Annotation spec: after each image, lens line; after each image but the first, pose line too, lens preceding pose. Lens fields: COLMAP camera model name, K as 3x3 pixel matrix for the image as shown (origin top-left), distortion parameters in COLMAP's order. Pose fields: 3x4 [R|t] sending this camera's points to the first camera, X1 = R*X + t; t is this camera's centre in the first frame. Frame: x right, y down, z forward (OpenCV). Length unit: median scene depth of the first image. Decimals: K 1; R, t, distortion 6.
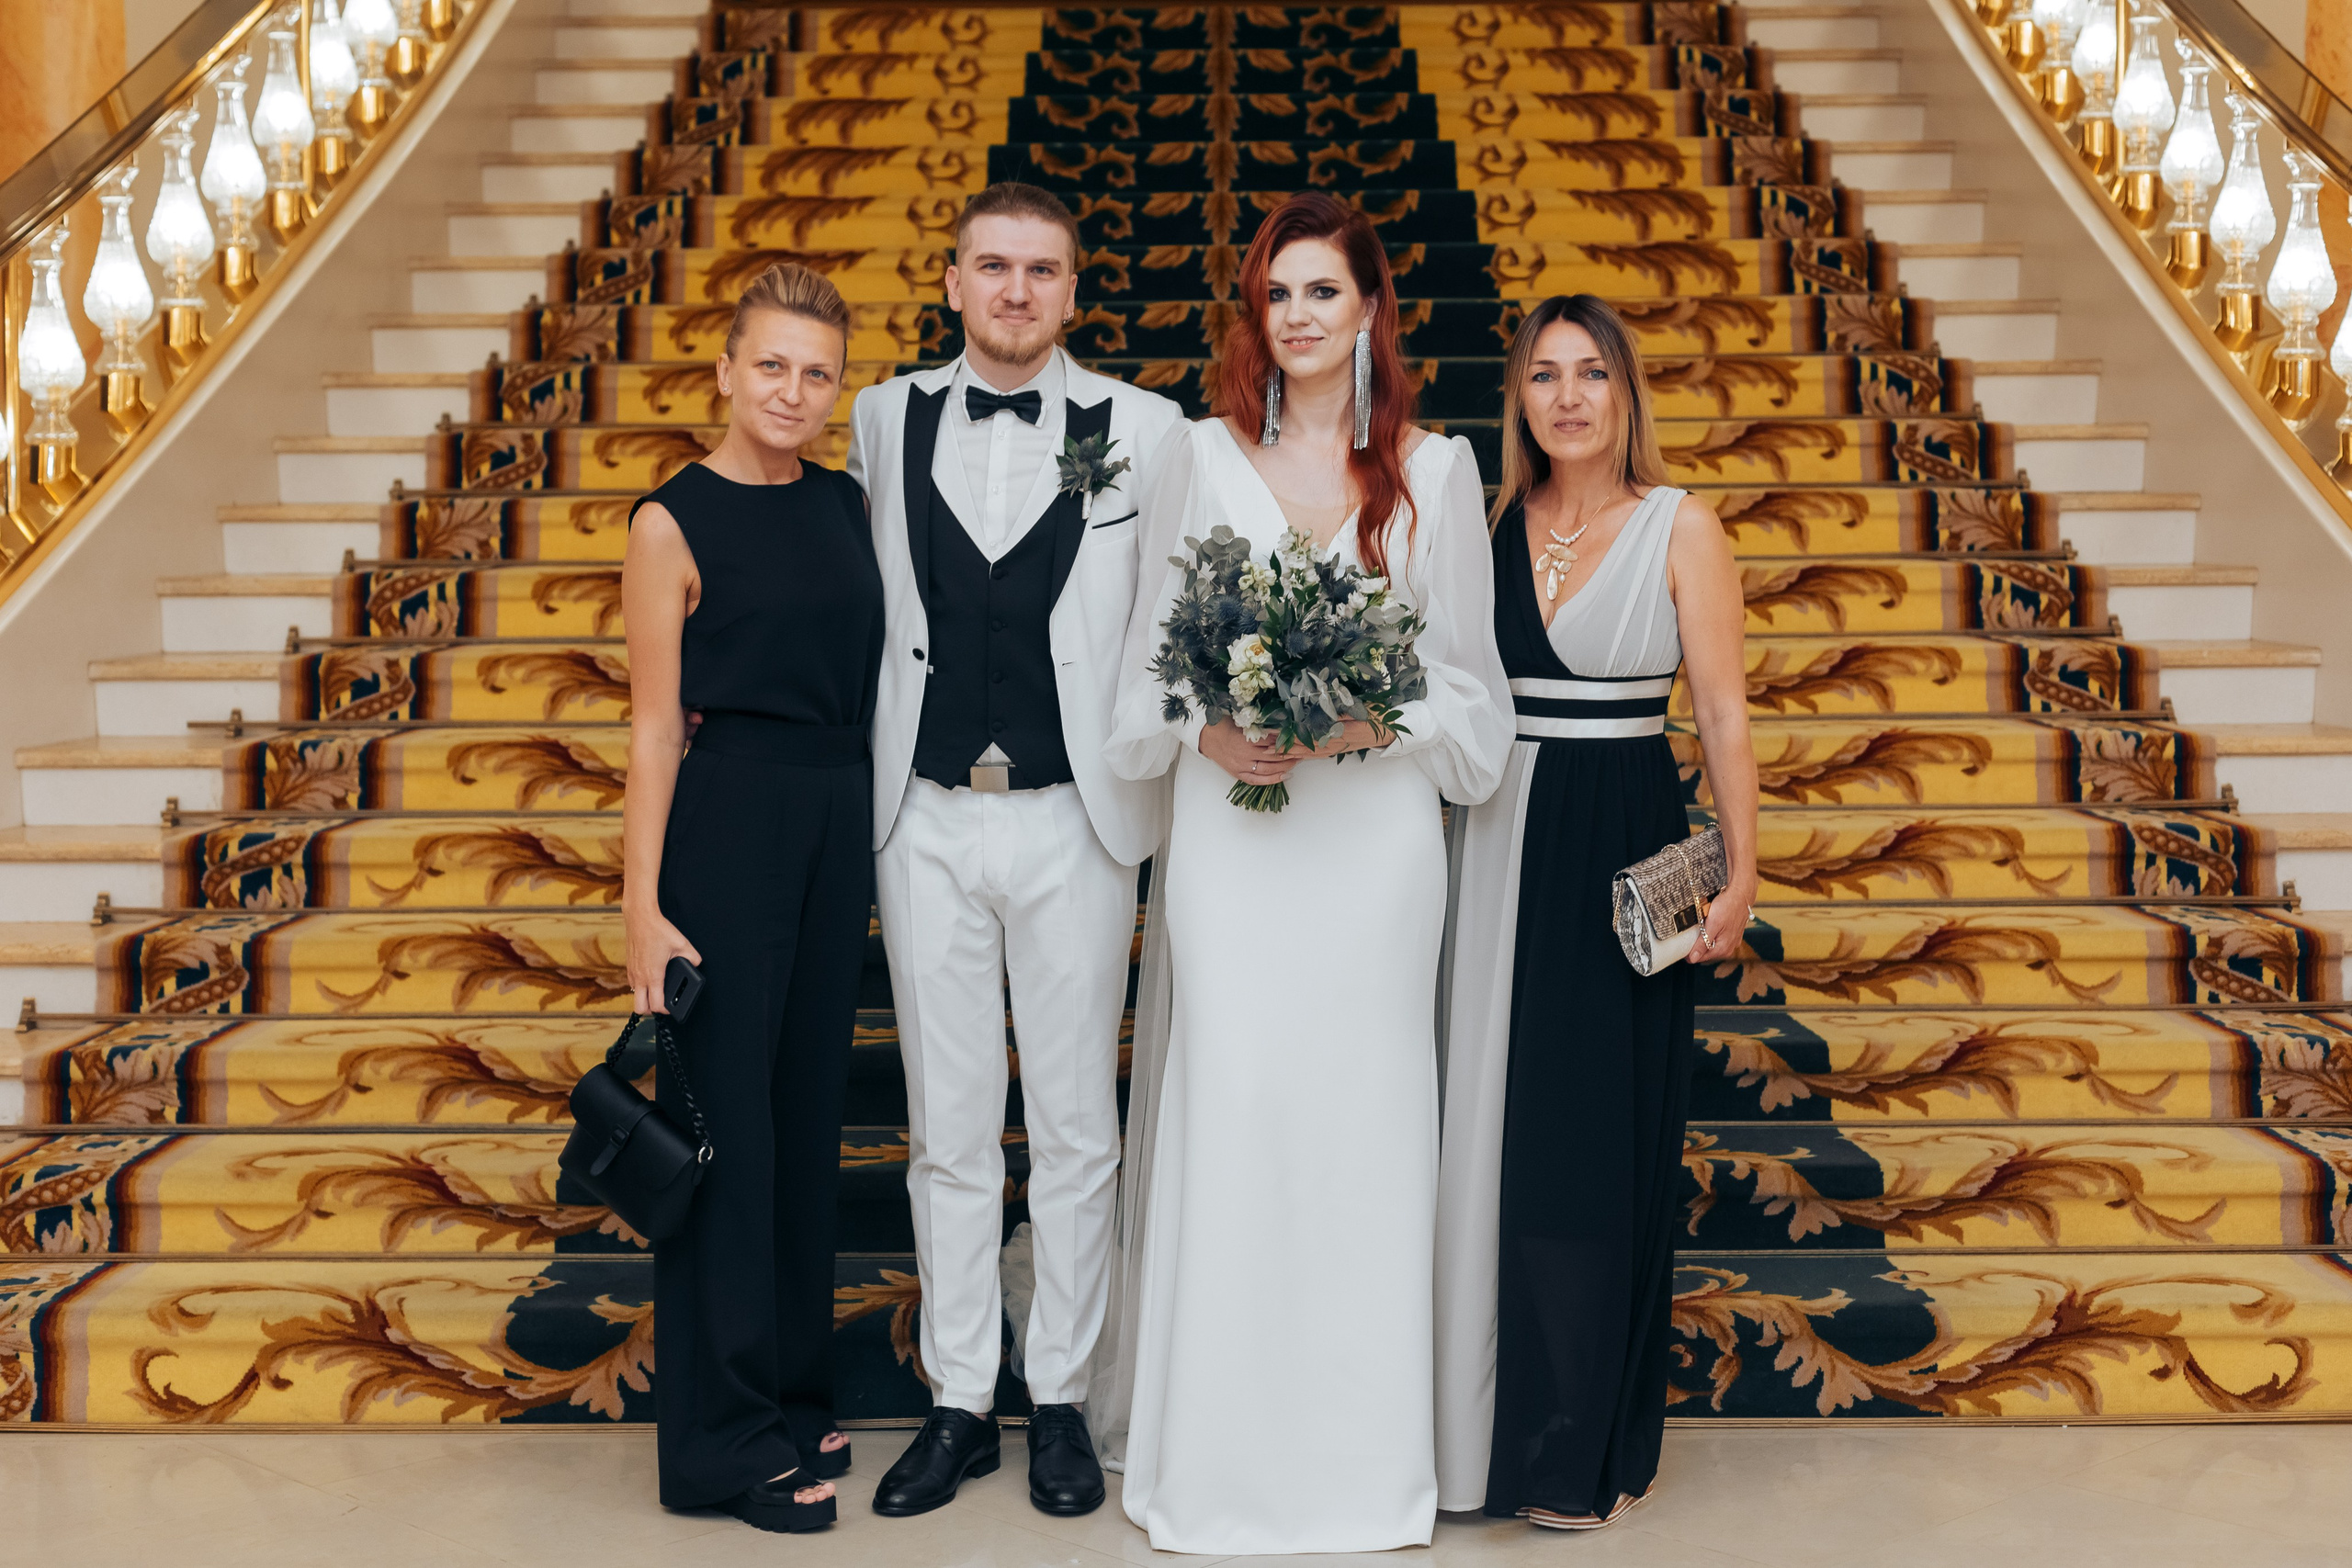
lens RADIAL K [[3695.7, 0, 1187.9], [0, 3695.7, 726.7], [0, 0, 1]] dist [0.005170, -0.081810]
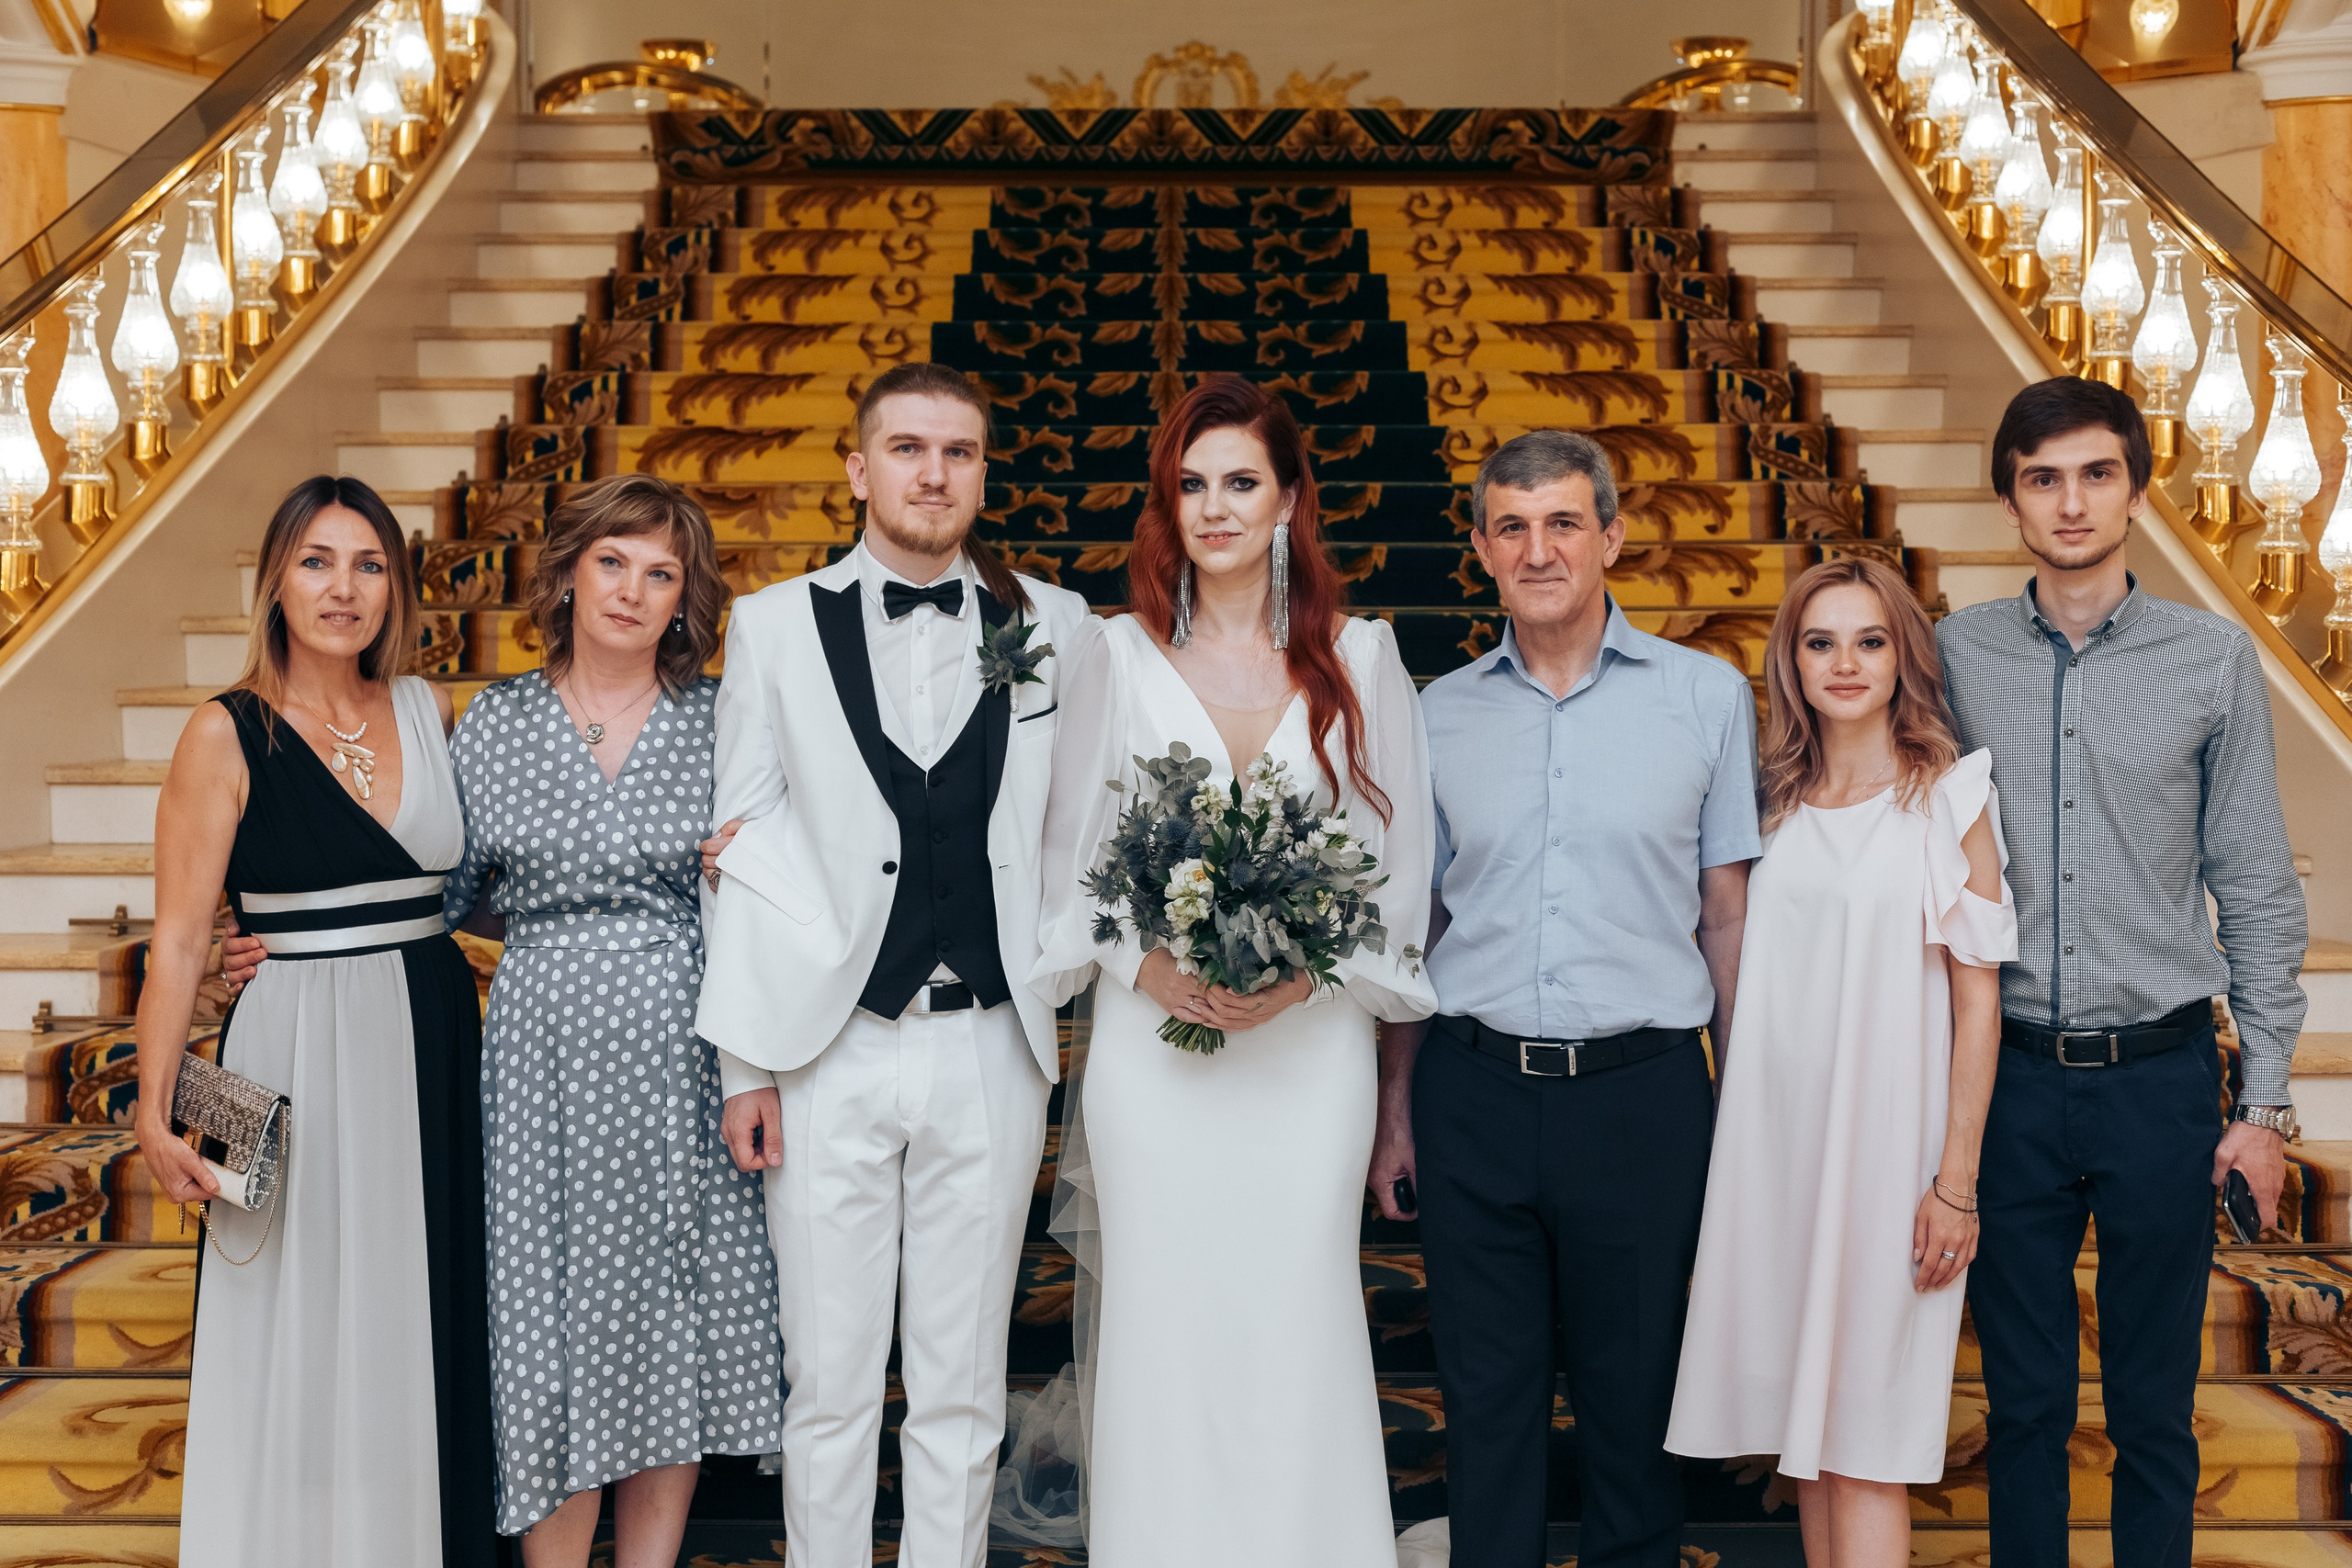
lens RADIAL K [[3432.7, 0, 1169.3], [0, 3432.7, 784.2], [0, 0, 1]] dist [0.004749, -0.076087]
pose [[0.999969, 0.006889, 0.003897, 0.007739], [-0.006792, 0.999678, -0.024446, -0.014851], [-0.004064, 0.024419, 0.999694, 0.105809]]
